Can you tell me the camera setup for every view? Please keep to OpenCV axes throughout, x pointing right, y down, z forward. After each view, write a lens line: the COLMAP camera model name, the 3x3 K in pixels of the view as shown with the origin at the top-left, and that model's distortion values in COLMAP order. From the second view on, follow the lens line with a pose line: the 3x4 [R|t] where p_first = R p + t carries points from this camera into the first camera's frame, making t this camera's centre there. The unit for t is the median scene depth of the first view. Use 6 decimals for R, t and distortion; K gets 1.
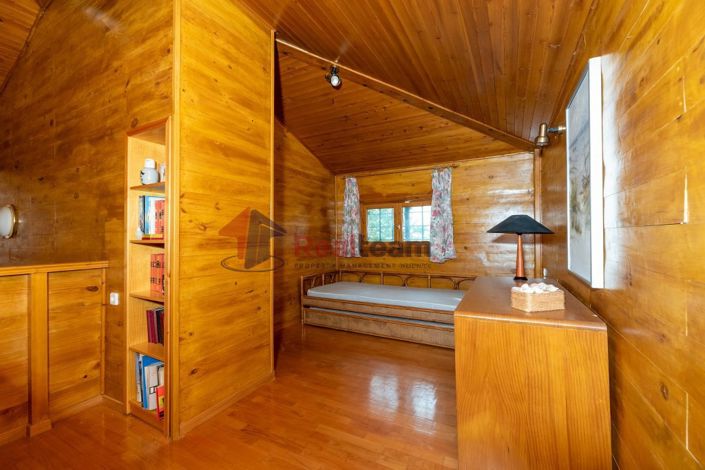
lens RADIAL K [[293.3, 0, 353.2], [0, 293.3, 231.9], [0, 0, 1]] dist [-0.000749, 0.000090]
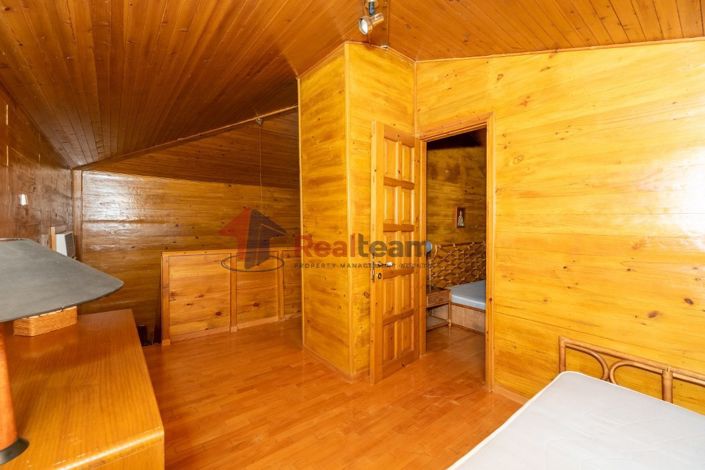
lens RADIAL K [[293.3, 0, 353.2], [0, 293.3, 231.9], [0, 0, 1]] dist [-0.000749, 0.000090]
pose [[-0.376980, 0.037340, -0.925469, 0.383511], [0.007794, 0.999280, 0.037143, -0.042151], [0.926189, 0.006789, -0.376999, 0.791223]]
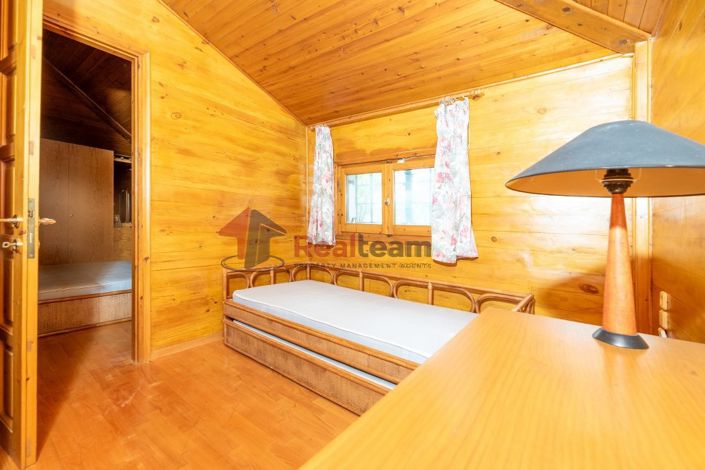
lens RADIAL K [[302.9, 0, 355.0], [0, 302.9, 203.3], [0, 0, 1]] dist [0.000886, 0.000129]
pose [[0.989222, 0.038008, -0.141407, 0.189166], [-0.046121, 0.997446, -0.054540, 0.027778], [0.138972, 0.060474, 0.988448, 0.360529]]
